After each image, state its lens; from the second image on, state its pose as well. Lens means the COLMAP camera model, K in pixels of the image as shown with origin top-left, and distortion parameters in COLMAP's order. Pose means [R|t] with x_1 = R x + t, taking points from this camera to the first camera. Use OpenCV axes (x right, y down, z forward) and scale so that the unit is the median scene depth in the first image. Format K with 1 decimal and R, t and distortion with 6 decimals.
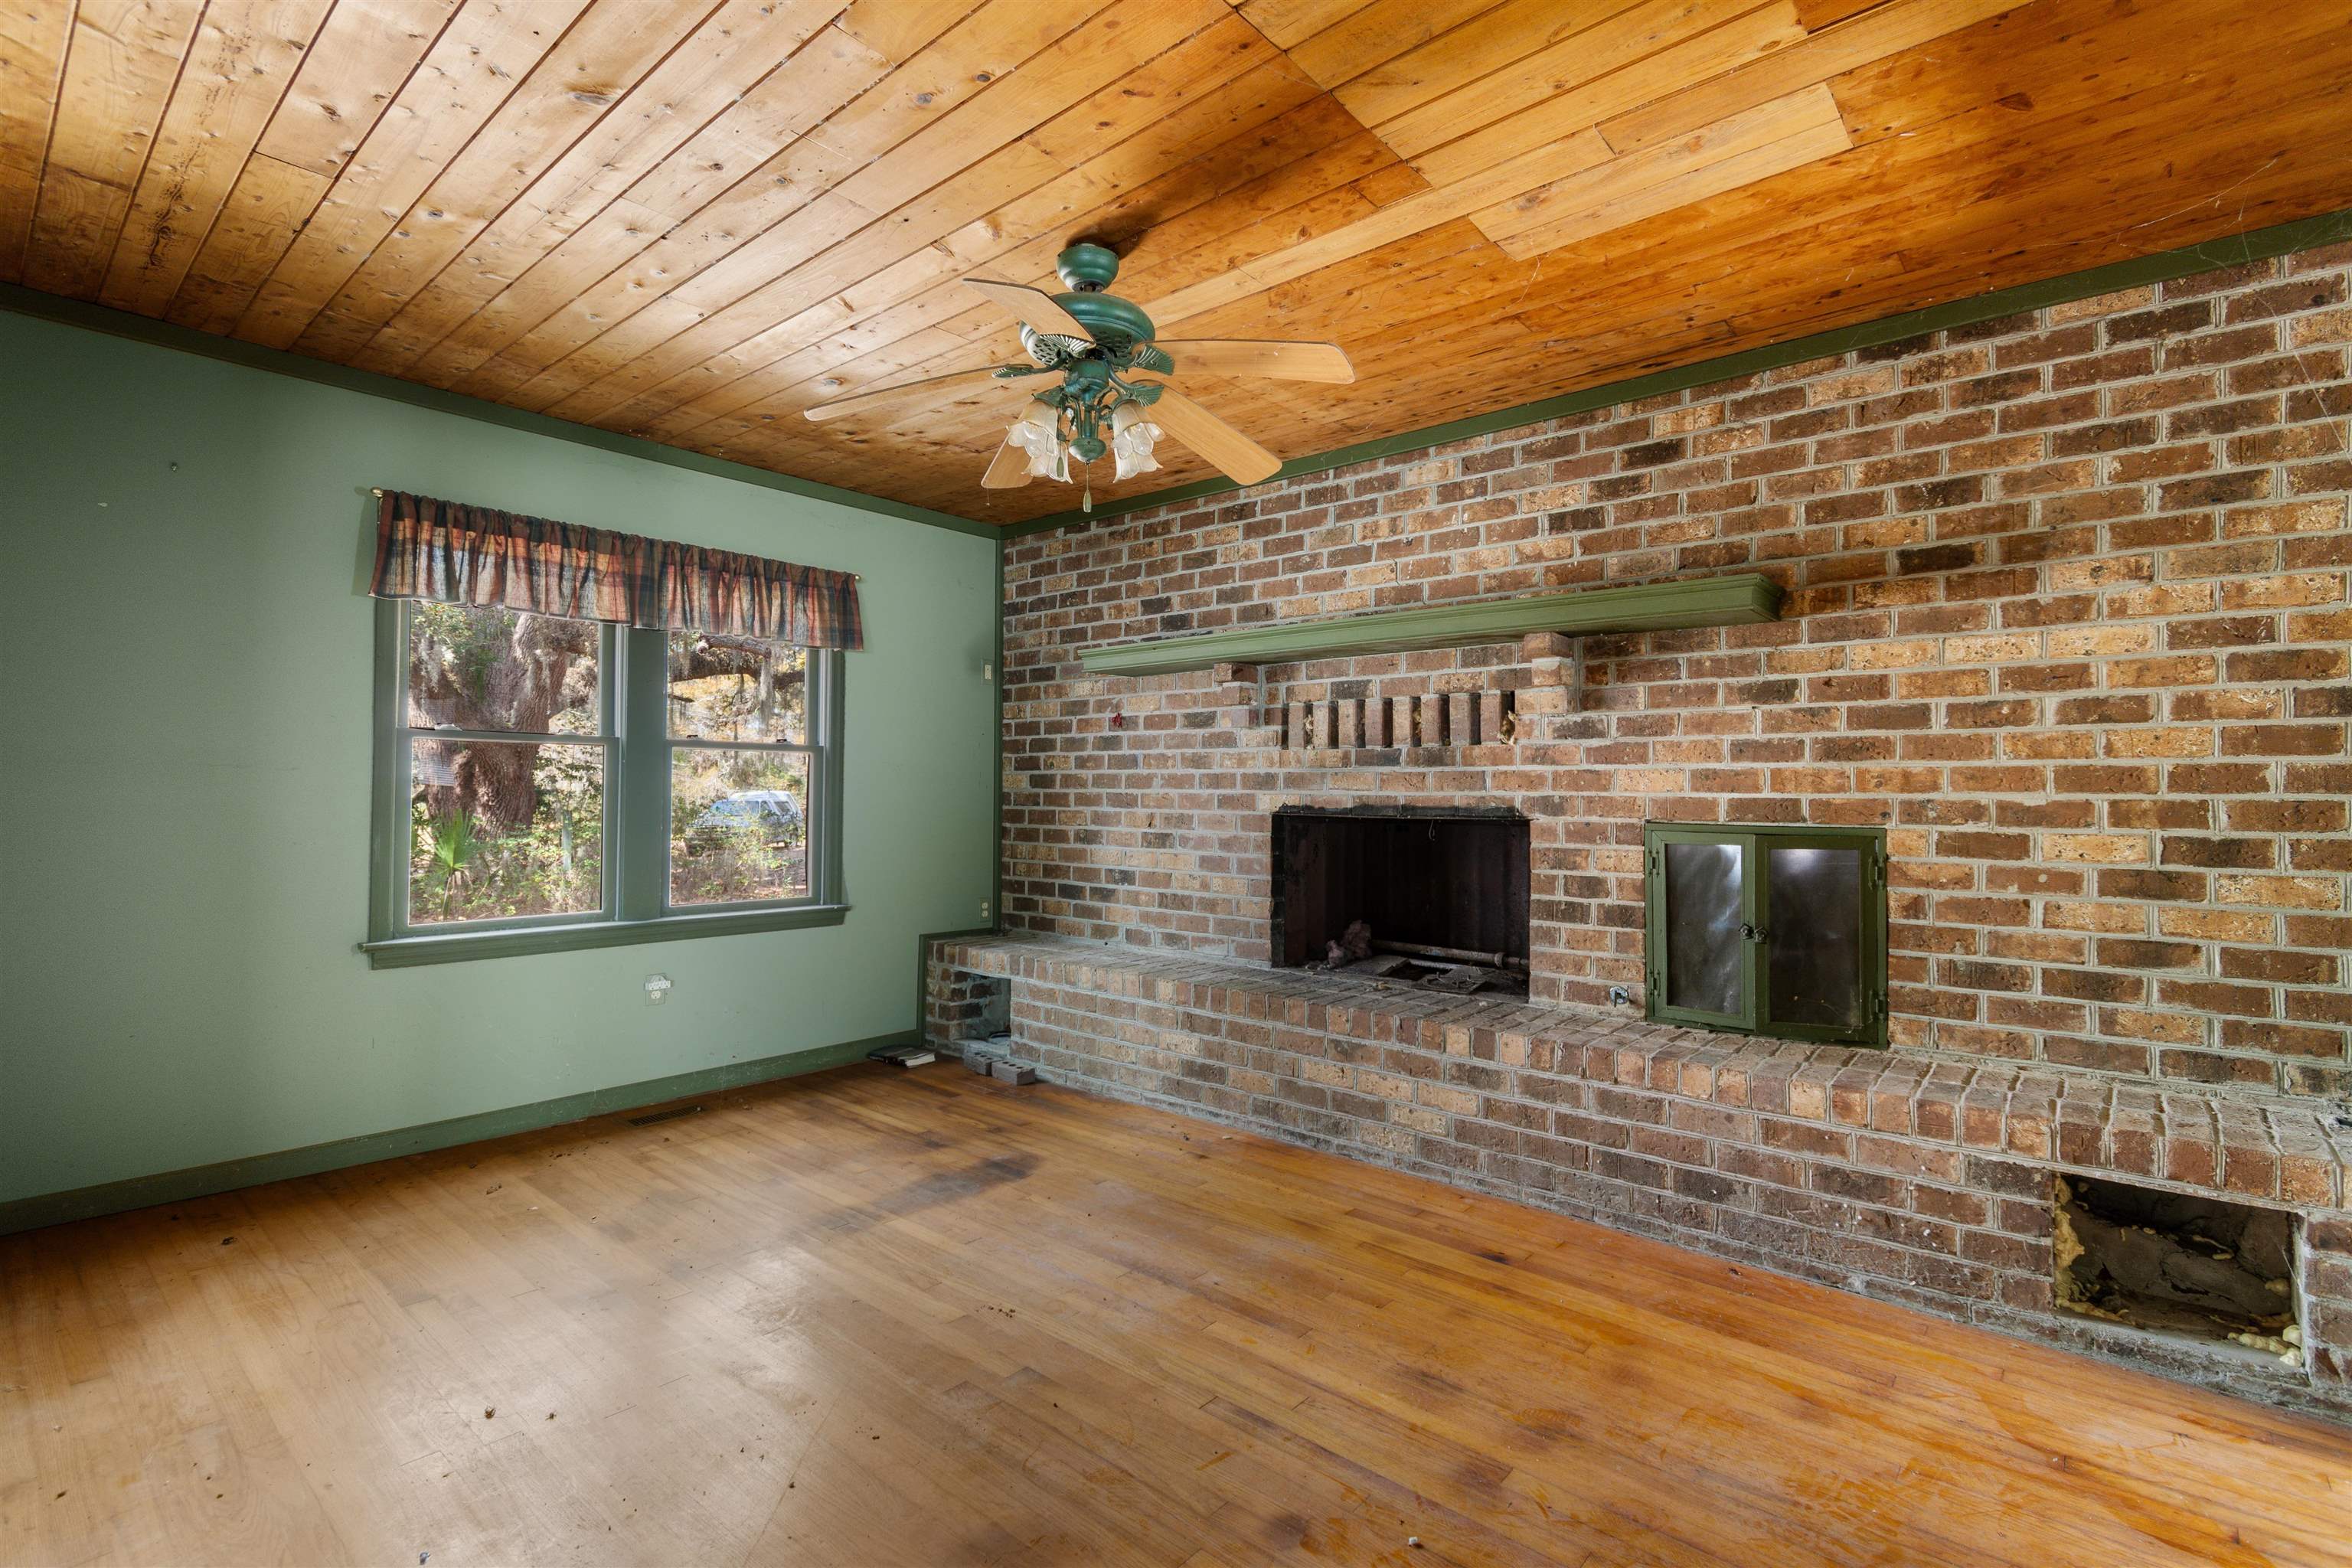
lens RADIAL K [[1127.6, 0, 1162.7], [0, 1127.6, 775.3], [0, 0, 1]] dist [0.003380, -0.000102]
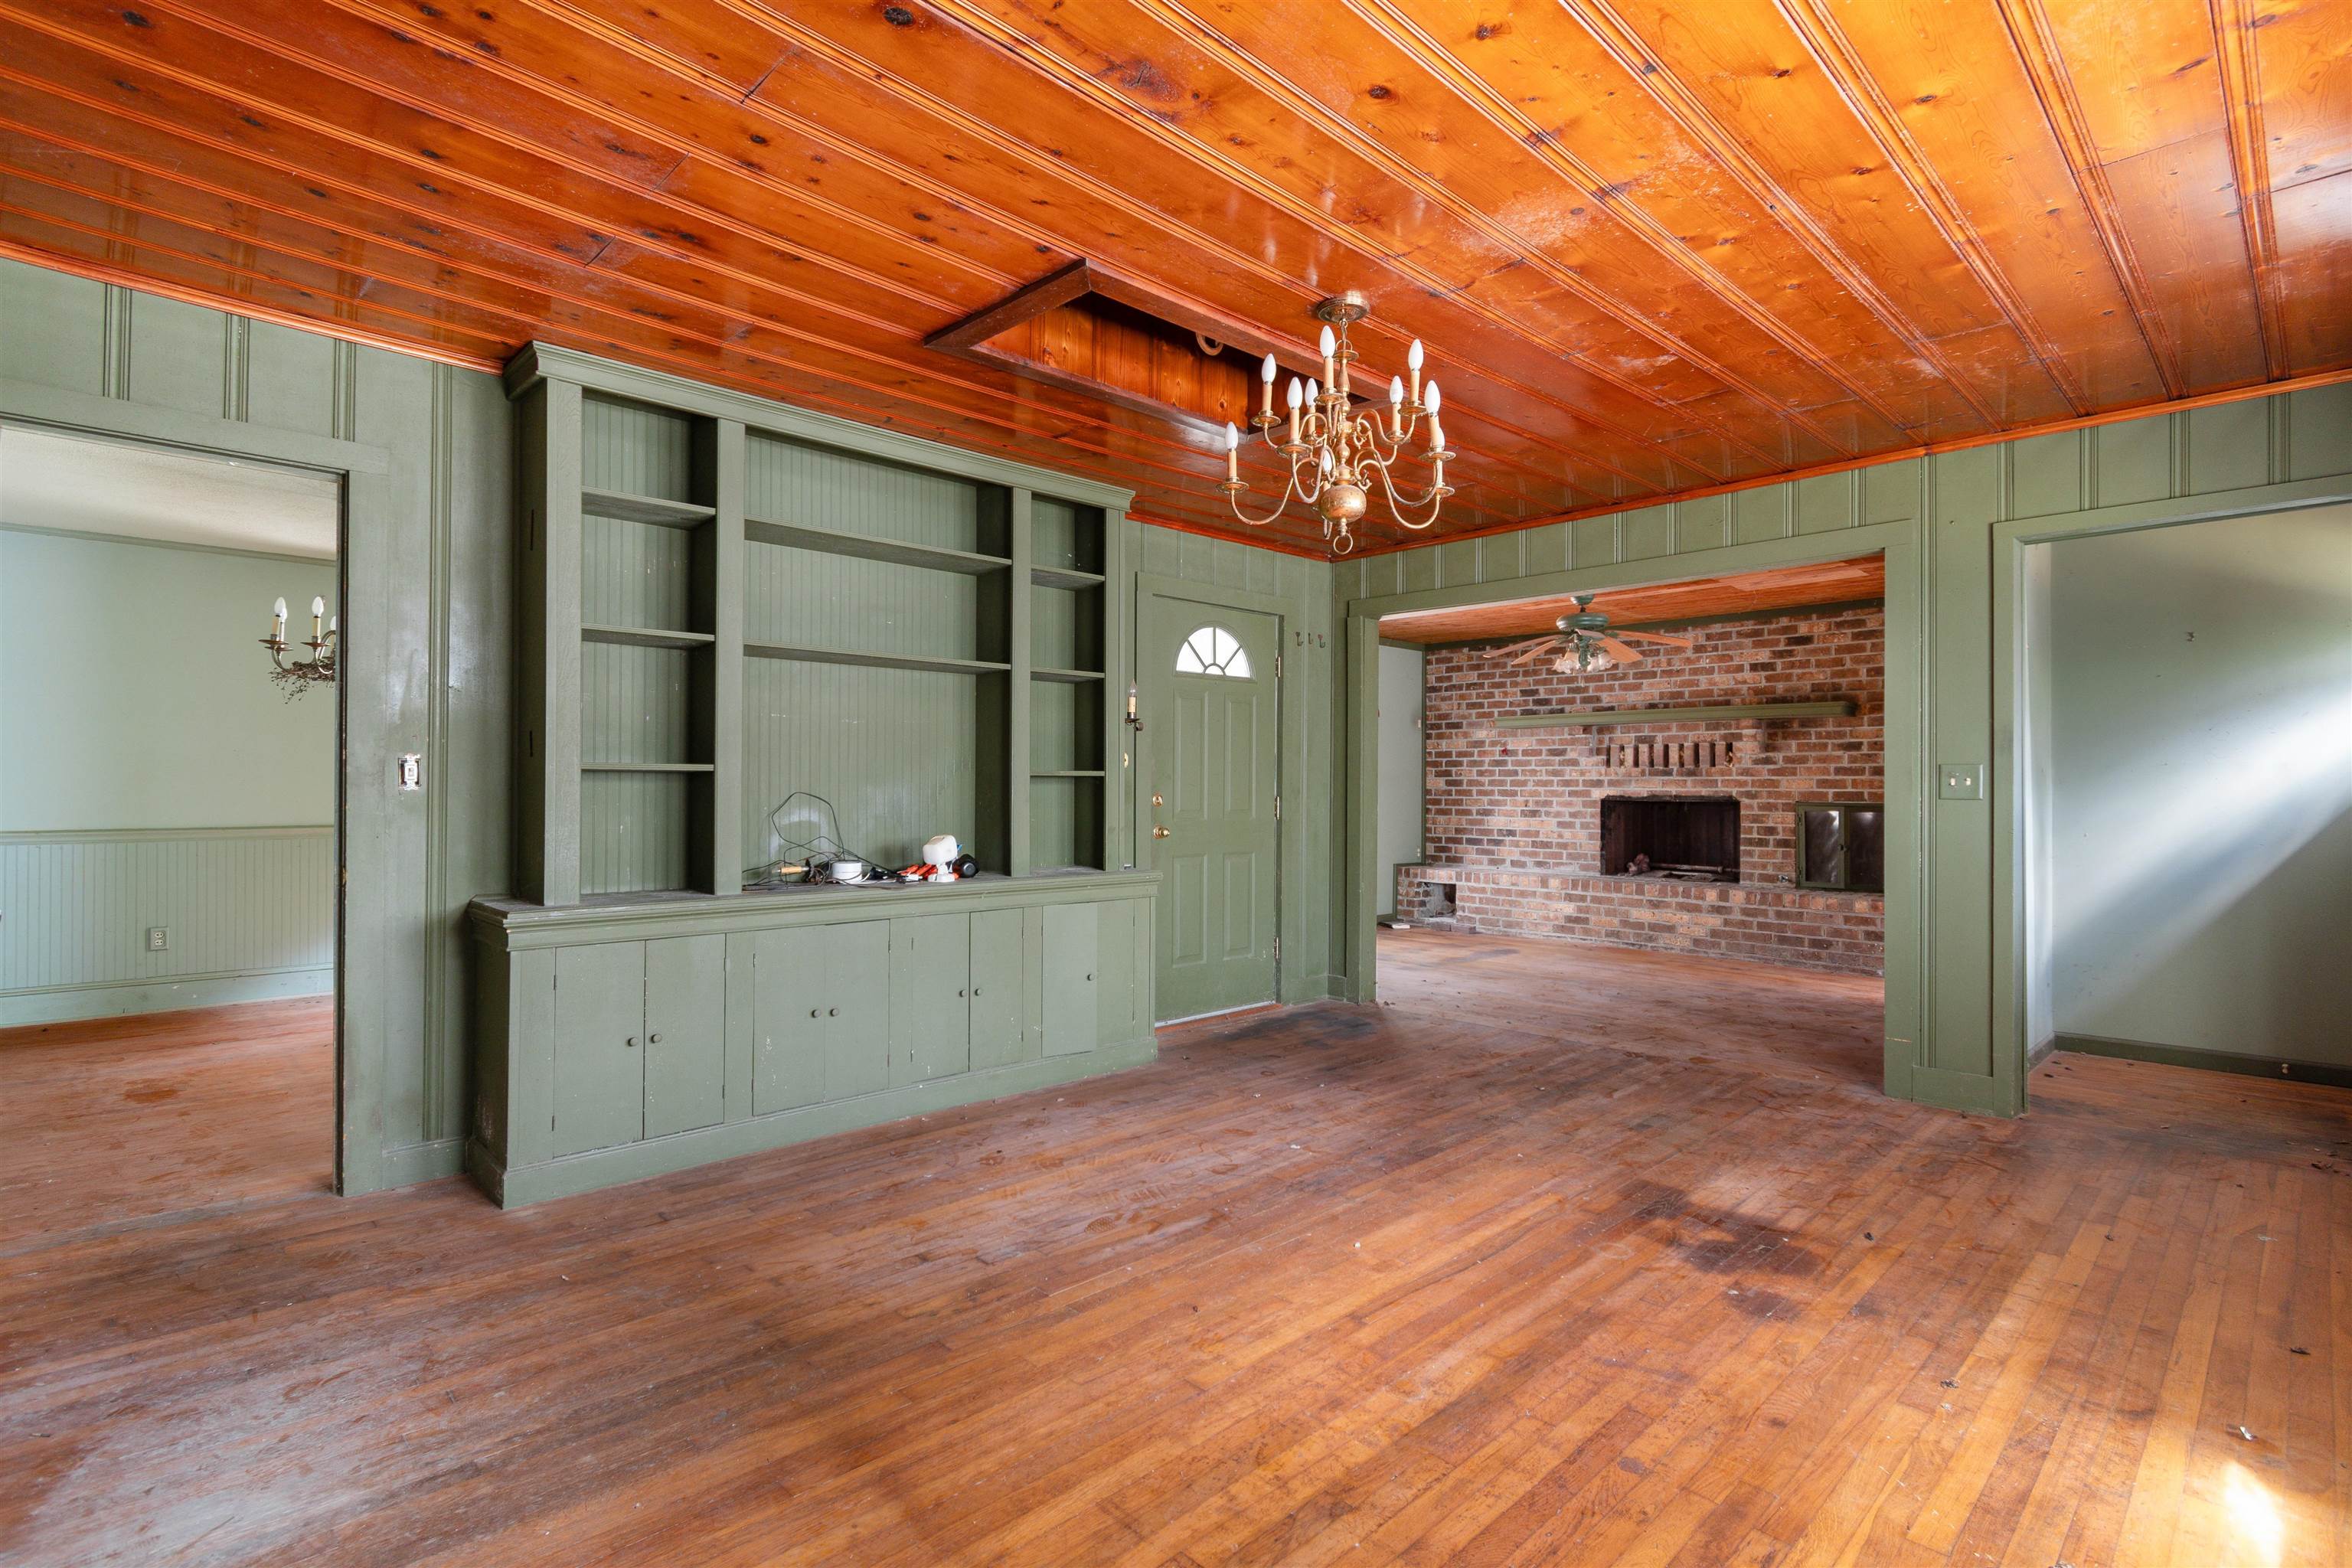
lens RADIAL K [[1127.6, 0, 1171.1], [0, 1127.6, 777.0], [0, 0, 1]] dist [0.003380, -0.000102]
pose [[0.995922, -0.000675, -0.090211, -0.553302], [0.001000, 0.999993, 0.003560, -0.016167], [0.090208, -0.003636, 0.995916, -1.230495]]
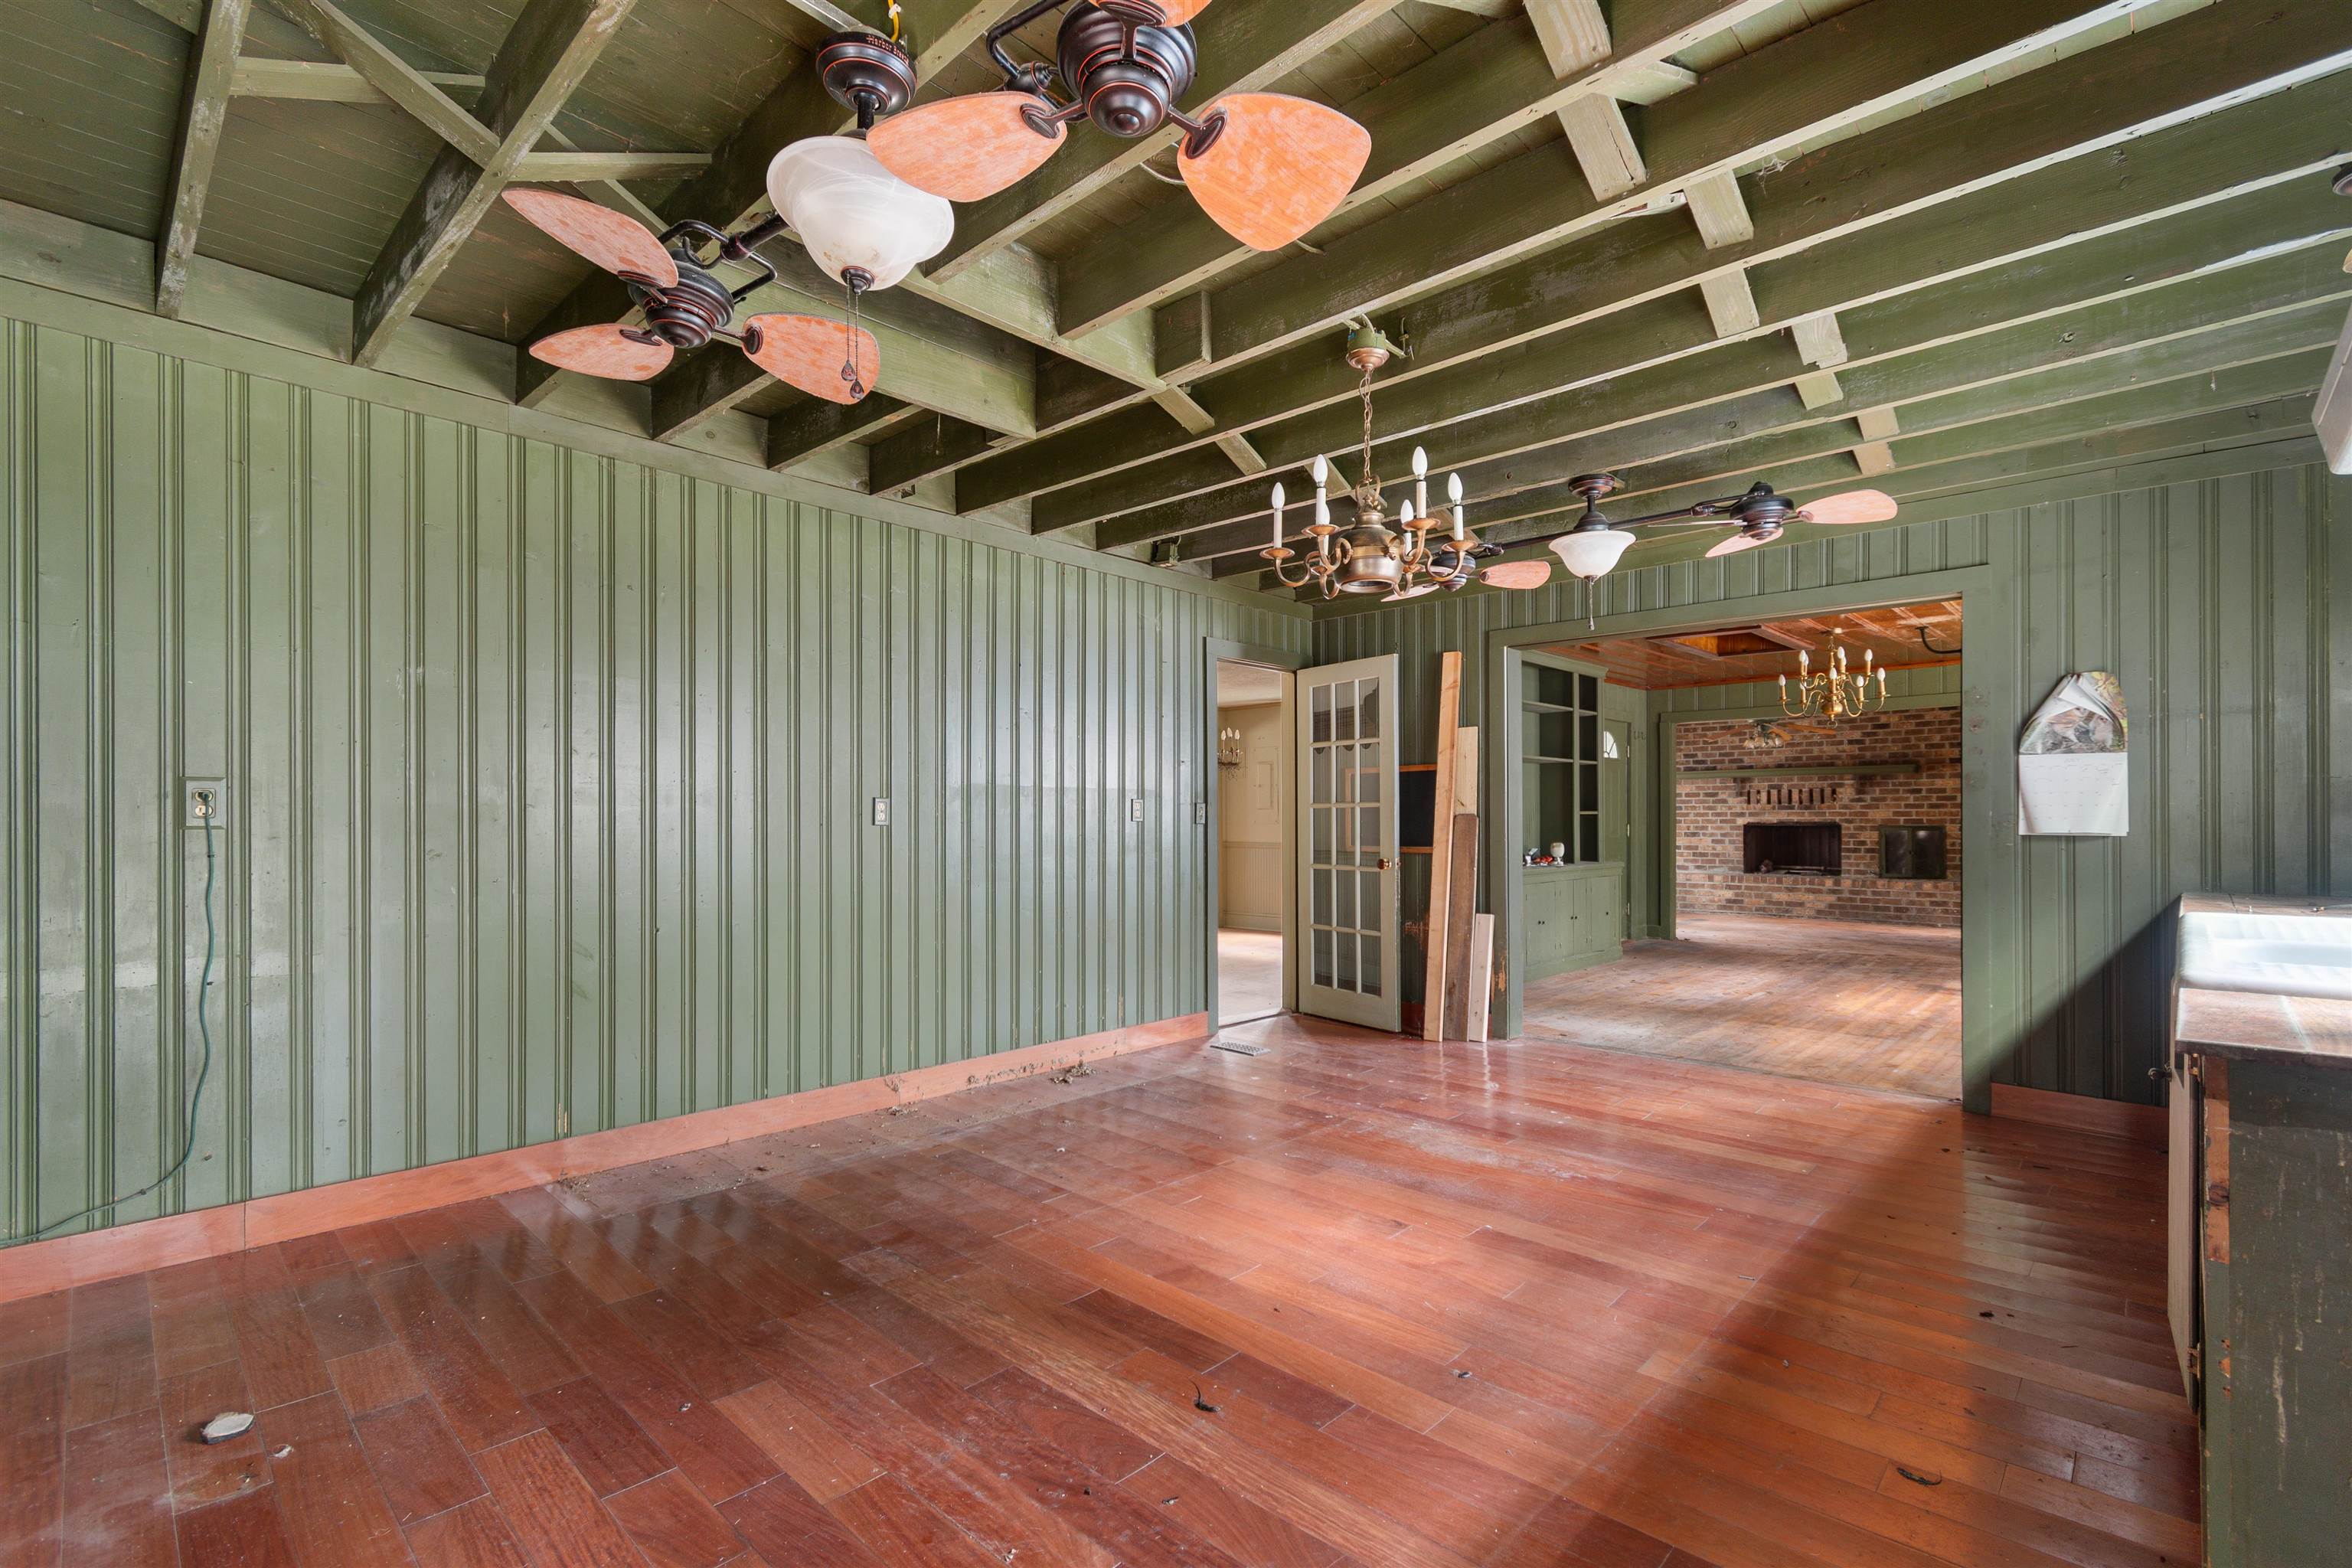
lens RADIAL K [[1054.2, 0, 1184.5], [0, 1054.2, 819.9], [0, 0, 1]] dist [0.005634, -0.000355]
pose [[0.998796, -0.008560, -0.048305, -1.499935], [0.009219, 0.999867, 0.013436, -0.038864], [0.048184, -0.013865, 0.998742, -2.300085]]
